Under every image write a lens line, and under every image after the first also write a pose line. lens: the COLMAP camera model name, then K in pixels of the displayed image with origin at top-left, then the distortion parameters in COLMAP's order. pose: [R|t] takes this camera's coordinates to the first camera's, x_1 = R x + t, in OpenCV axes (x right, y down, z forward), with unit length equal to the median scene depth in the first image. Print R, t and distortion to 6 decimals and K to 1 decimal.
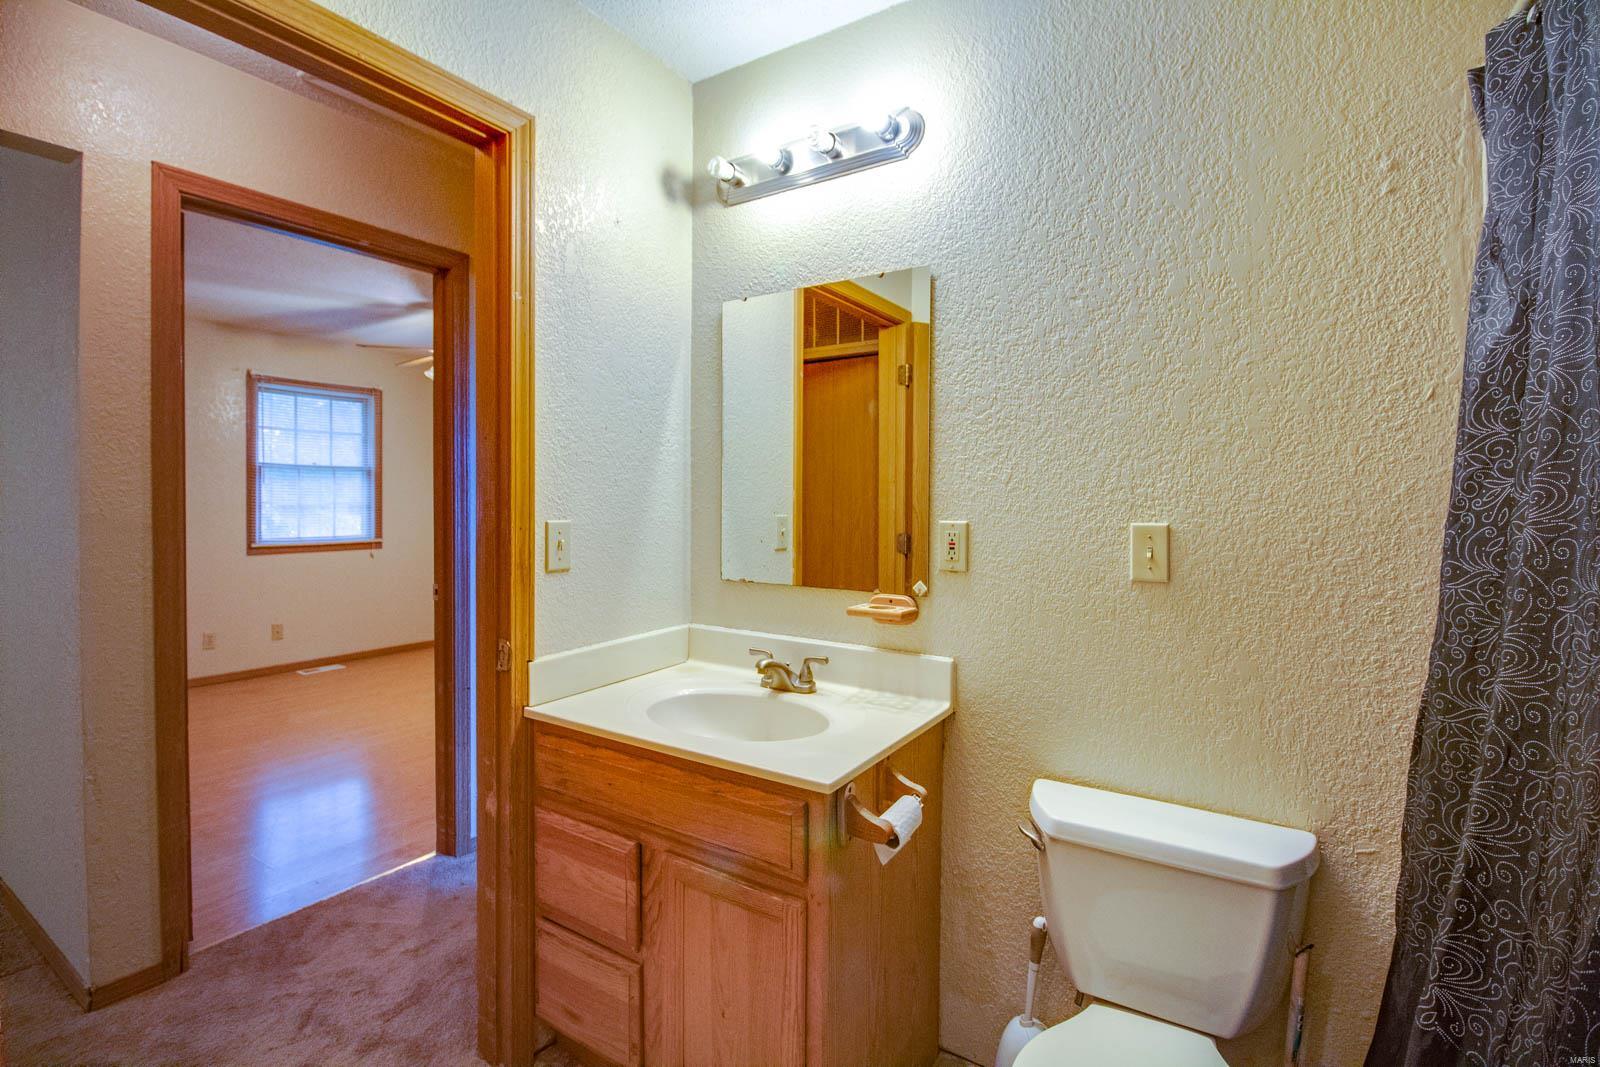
lens RADIAL K [[744.5, 0, 799.7], [0, 744.5, 512.7], [0, 0, 1]] dist [-0.000050, -0.013611]
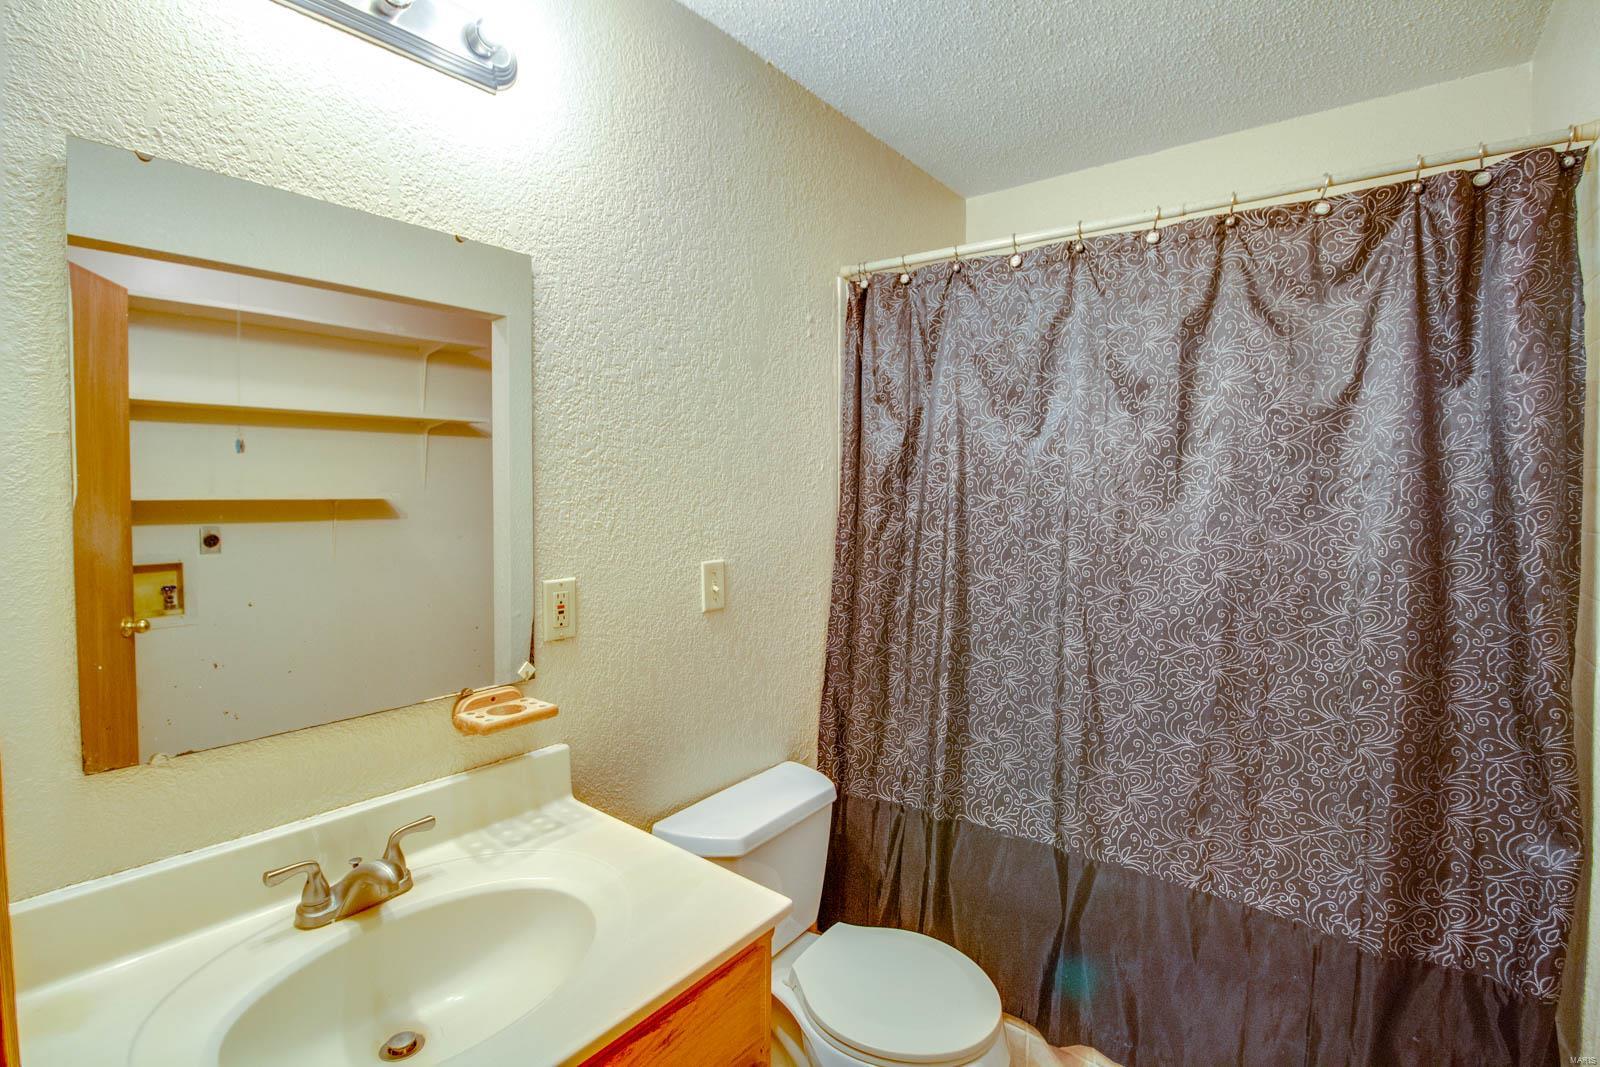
lens RADIAL K [[759.3, 0, 803.8], [0, 759.3, 517.8], [0, 0, 1]] dist [0.000638, -0.012444]
pose [[0.072323, -0.047121, 0.996268, -0.651180], [0.016222, 0.998807, 0.046063, -0.097288], [-0.997249, 0.012830, 0.073002, 0.707965]]
